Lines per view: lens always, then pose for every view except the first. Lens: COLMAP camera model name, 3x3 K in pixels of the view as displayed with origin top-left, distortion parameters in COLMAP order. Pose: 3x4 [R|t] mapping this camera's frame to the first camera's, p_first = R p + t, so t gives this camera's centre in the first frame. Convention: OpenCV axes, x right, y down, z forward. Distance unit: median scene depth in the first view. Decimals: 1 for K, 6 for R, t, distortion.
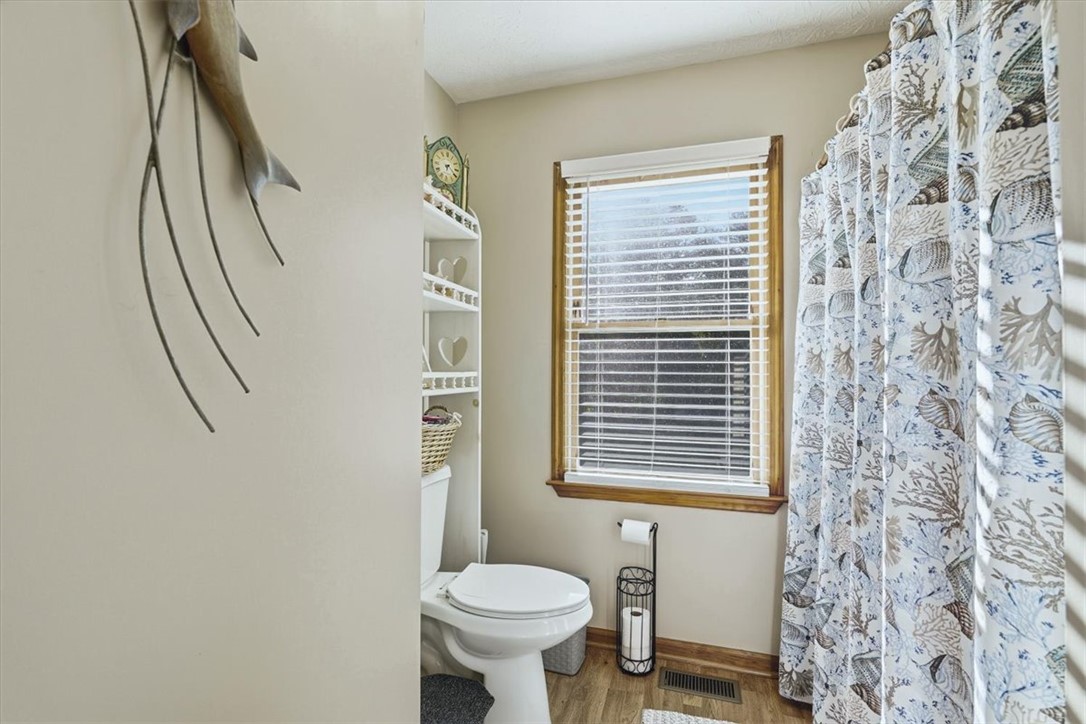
lens RADIAL K [[490.7, 0, 539.4], [0, 490.7, 365.2], [0, 0, 1]] dist [-0.003232, -0.000264]
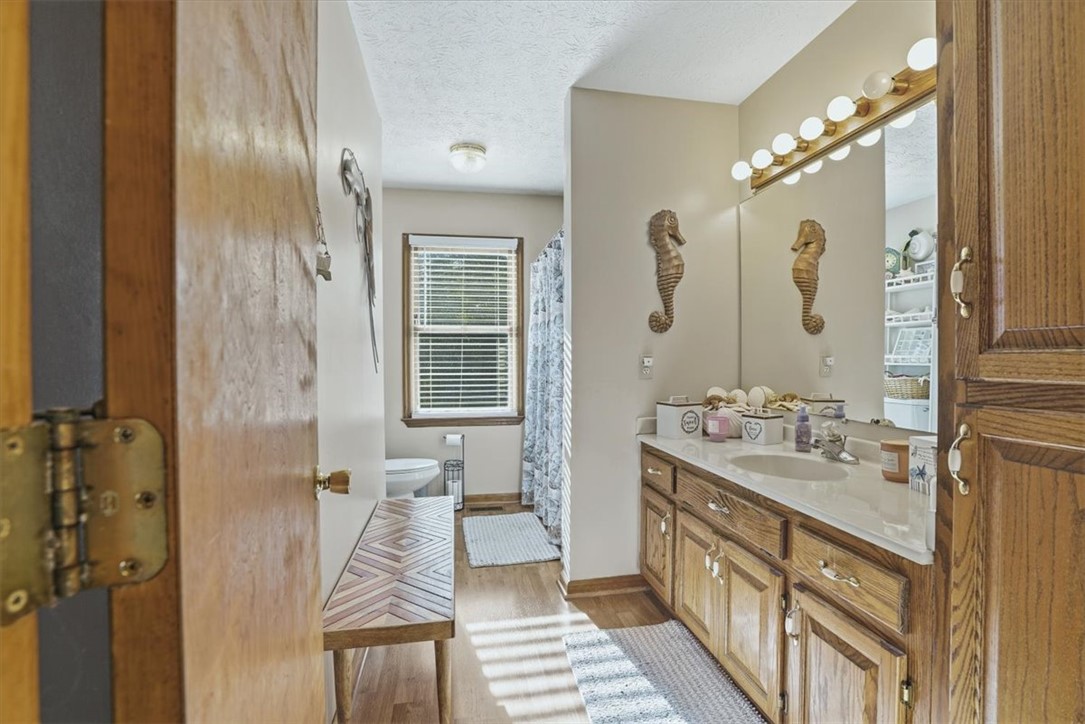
lens RADIAL K [[490.2, 0, 542.1], [0, 490.2, 359.1], [0, 0, 1]] dist [-0.003232, -0.000264]
pose [[0.887438, -0.011556, 0.460781, -0.375294], [0.002259, 0.999783, 0.020724, -0.010976], [-0.460921, -0.017350, 0.887272, -0.849549]]
